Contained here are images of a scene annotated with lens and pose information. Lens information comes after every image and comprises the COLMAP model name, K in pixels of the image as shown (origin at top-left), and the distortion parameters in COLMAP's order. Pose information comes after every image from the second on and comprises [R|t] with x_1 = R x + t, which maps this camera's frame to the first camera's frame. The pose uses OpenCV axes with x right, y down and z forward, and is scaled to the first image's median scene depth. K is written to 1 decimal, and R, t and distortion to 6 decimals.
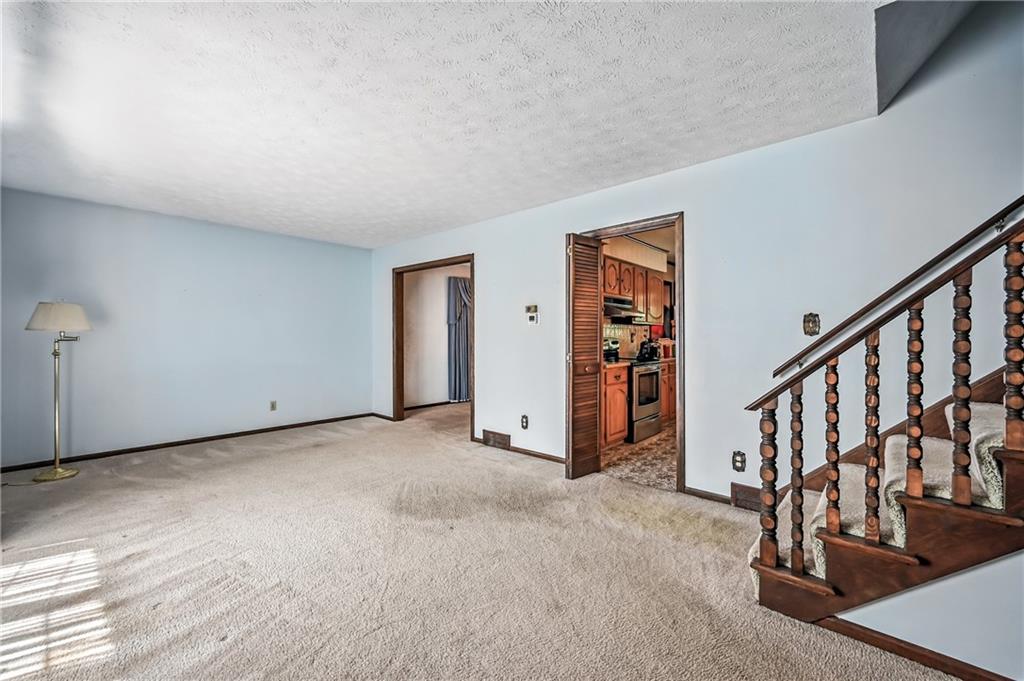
lens RADIAL K [[418.2, 0, 513.5], [0, 418.2, 336.0], [0, 0, 1]] dist [-0.001412, 0.000161]
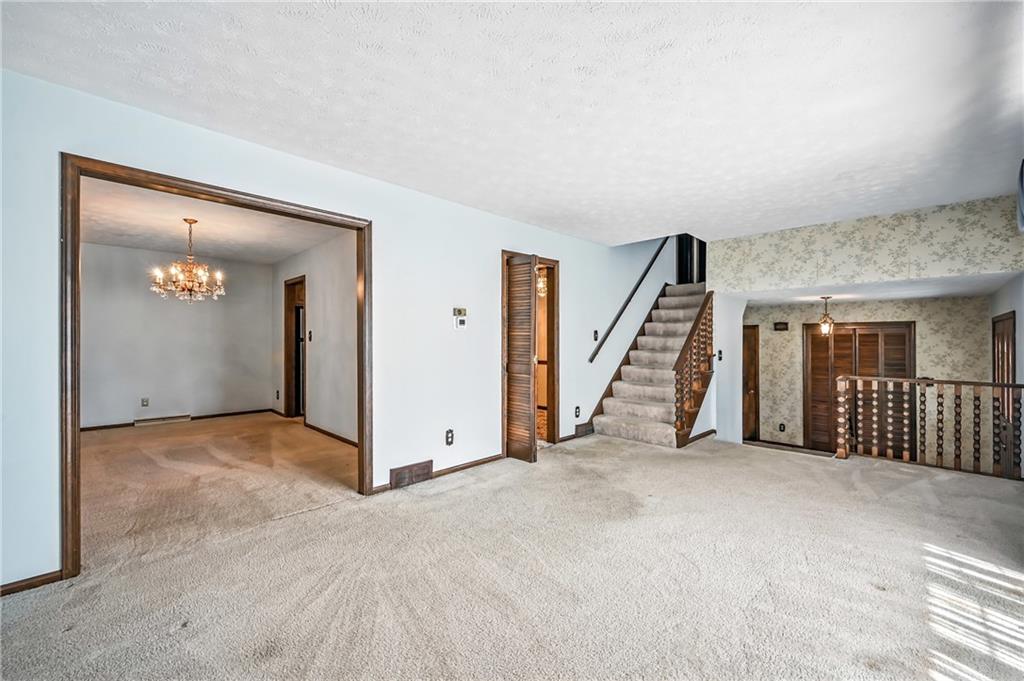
lens RADIAL K [[413.5, 0, 512.0], [0, 413.5, 340.5], [0, 0, 1]] dist [-0.001068, -0.002762]
pose [[0.056681, 0.007314, 0.998366, -0.876075], [0.005536, 0.999955, -0.007640, 0.006608], [-0.998377, 0.005960, 0.056638, 0.840873]]
